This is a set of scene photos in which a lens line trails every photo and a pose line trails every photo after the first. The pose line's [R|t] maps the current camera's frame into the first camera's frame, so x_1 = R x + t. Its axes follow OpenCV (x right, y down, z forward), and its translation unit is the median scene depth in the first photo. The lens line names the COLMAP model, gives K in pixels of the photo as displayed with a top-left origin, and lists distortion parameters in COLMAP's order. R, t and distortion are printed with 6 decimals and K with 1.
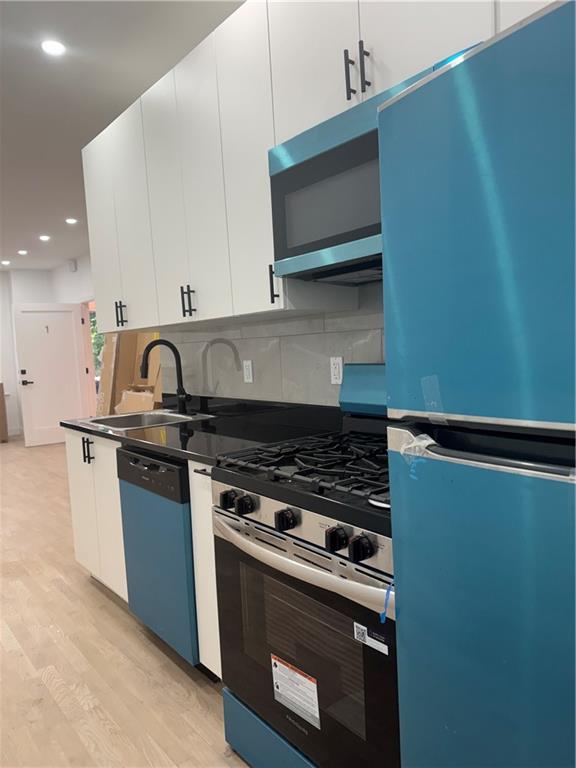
lens RADIAL K [[540.9, 0, 284.0], [0, 540.9, 399.1], [0, 0, 1]] dist [0.003040, -0.000074]
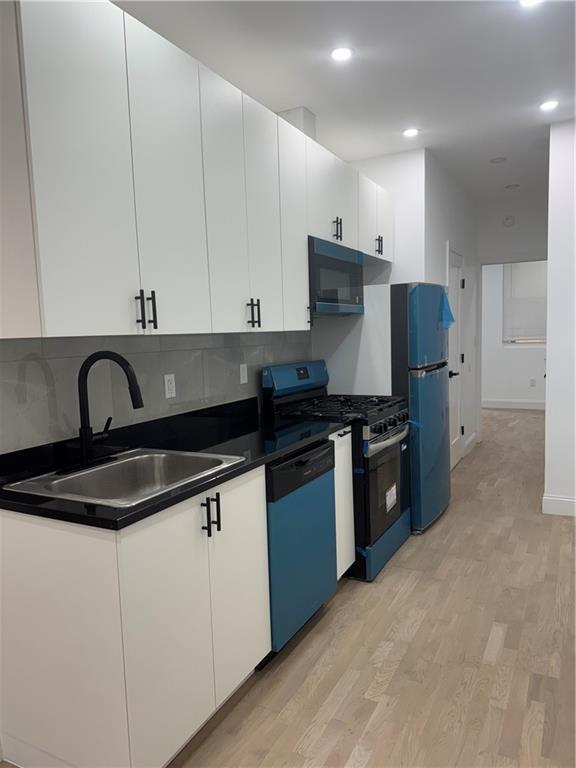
lens RADIAL K [[540.9, 0, 288.1], [0, 540.9, 384.0], [0, 0, 1]] dist [0.003040, -0.000074]
pose [[-0.383493, -0.026383, 0.923167, -1.195568], [0.139431, 0.986480, 0.086113, -0.124706], [-0.912958, 0.161742, -0.374630, 1.359099]]
